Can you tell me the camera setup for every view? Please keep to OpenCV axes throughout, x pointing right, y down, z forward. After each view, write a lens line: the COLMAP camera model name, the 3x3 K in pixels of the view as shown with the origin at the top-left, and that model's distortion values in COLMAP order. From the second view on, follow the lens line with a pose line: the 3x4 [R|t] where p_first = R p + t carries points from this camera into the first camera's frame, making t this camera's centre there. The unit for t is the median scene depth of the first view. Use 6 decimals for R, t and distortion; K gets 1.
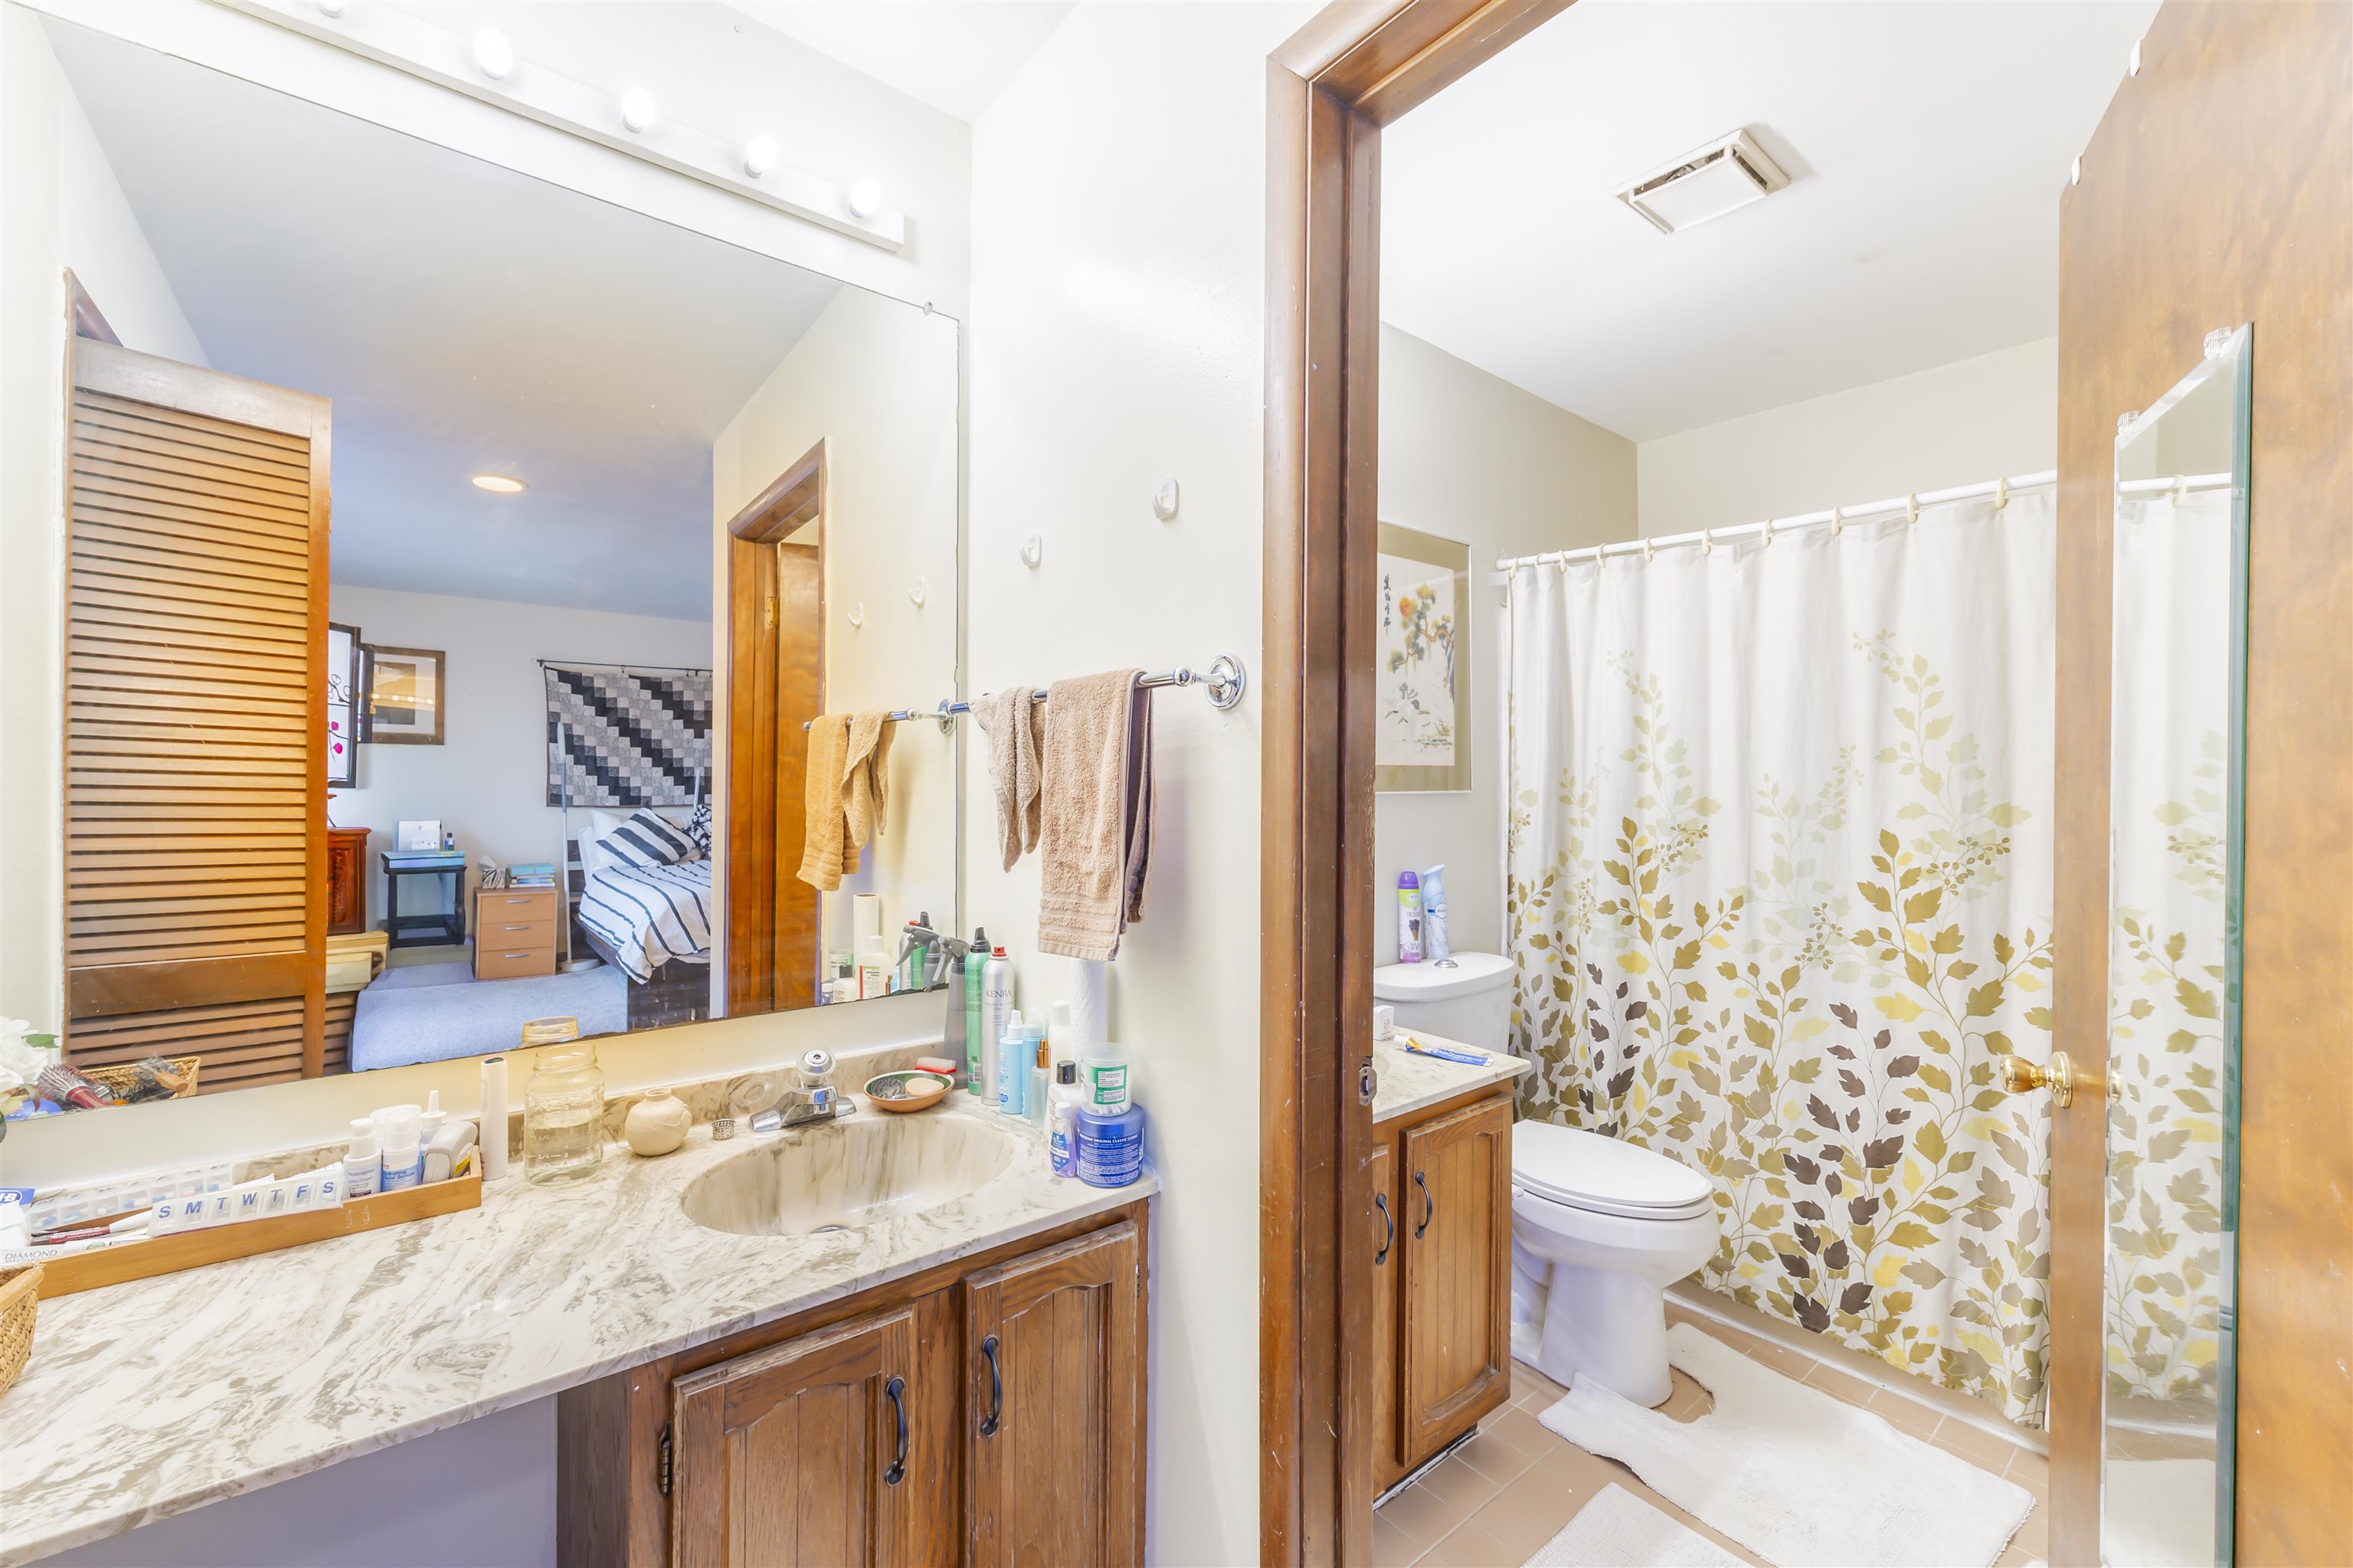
lens RADIAL K [[945.4, 0, 1186.4], [0, 945.4, 783.5], [0, 0, 1]] dist [-0.001188, 0.003034]
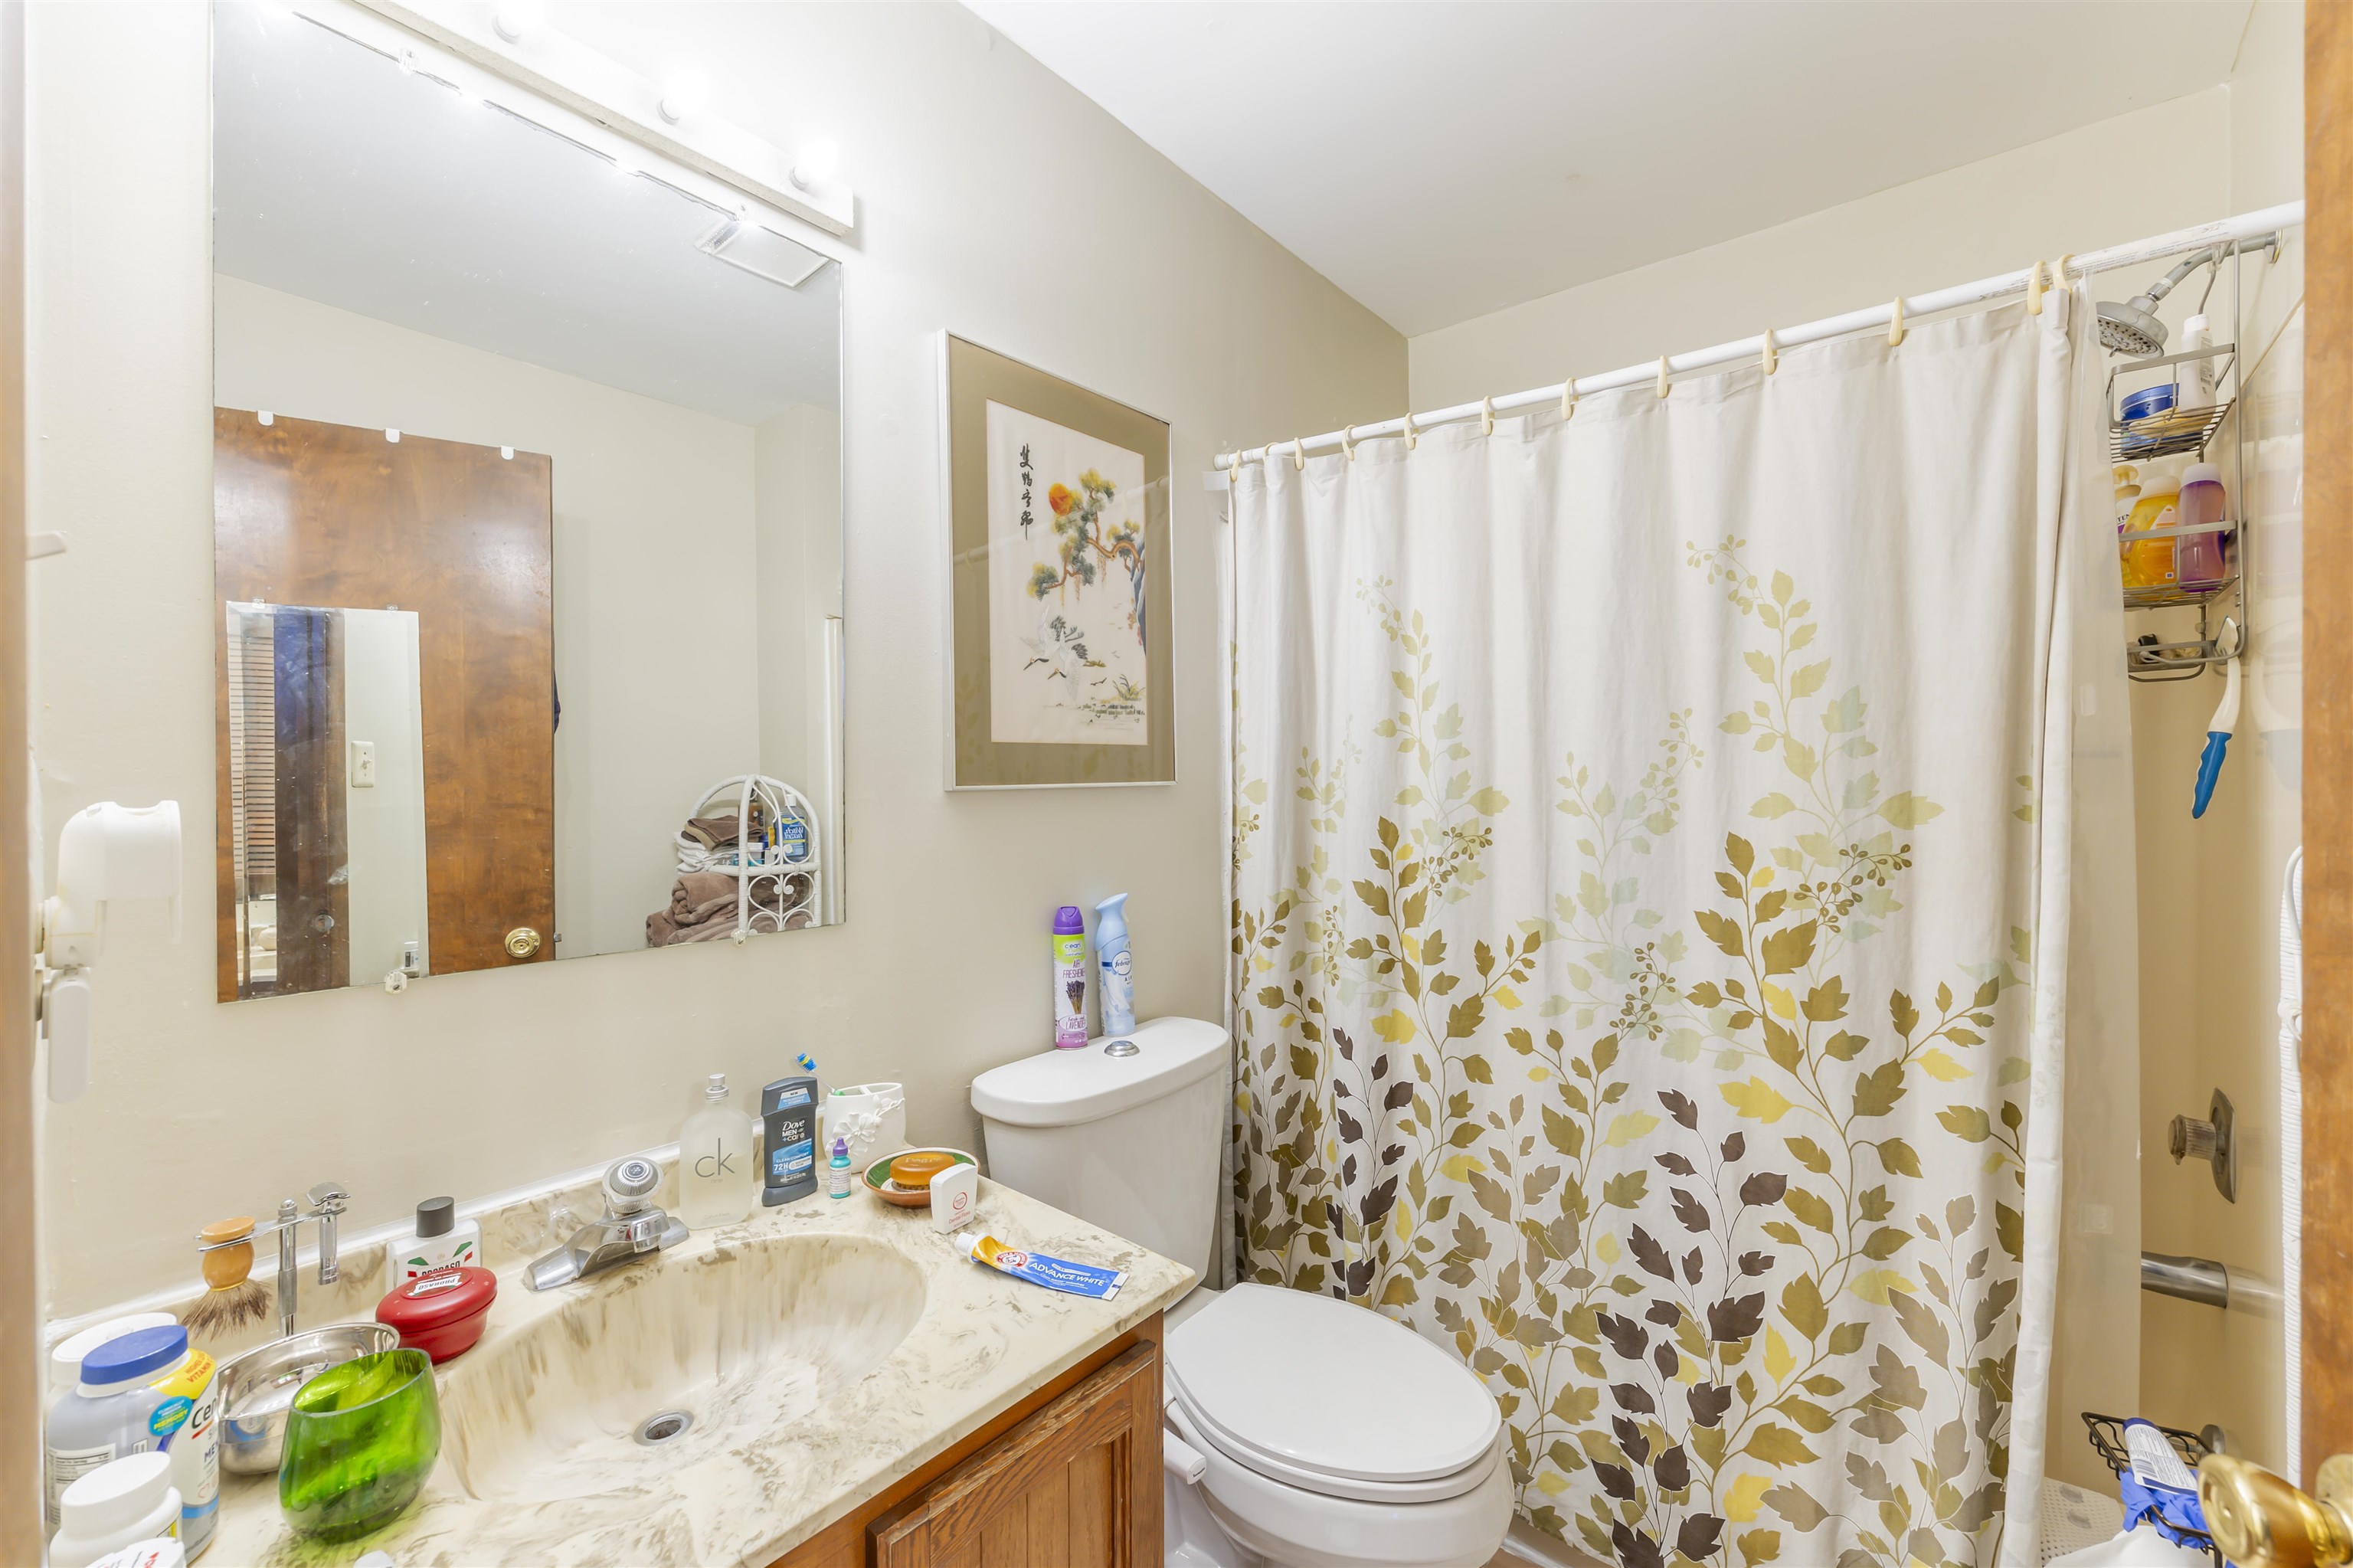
lens RADIAL K [[945.4, 0, 1186.4], [0, 945.4, 783.5], [0, 0, 1]] dist [-0.001188, 0.003034]
pose [[0.982639, -0.010120, 0.185250, 0.214019], [0.009002, 0.999936, 0.006875, 0.004832], [-0.185308, -0.005088, 0.982667, 0.379328]]
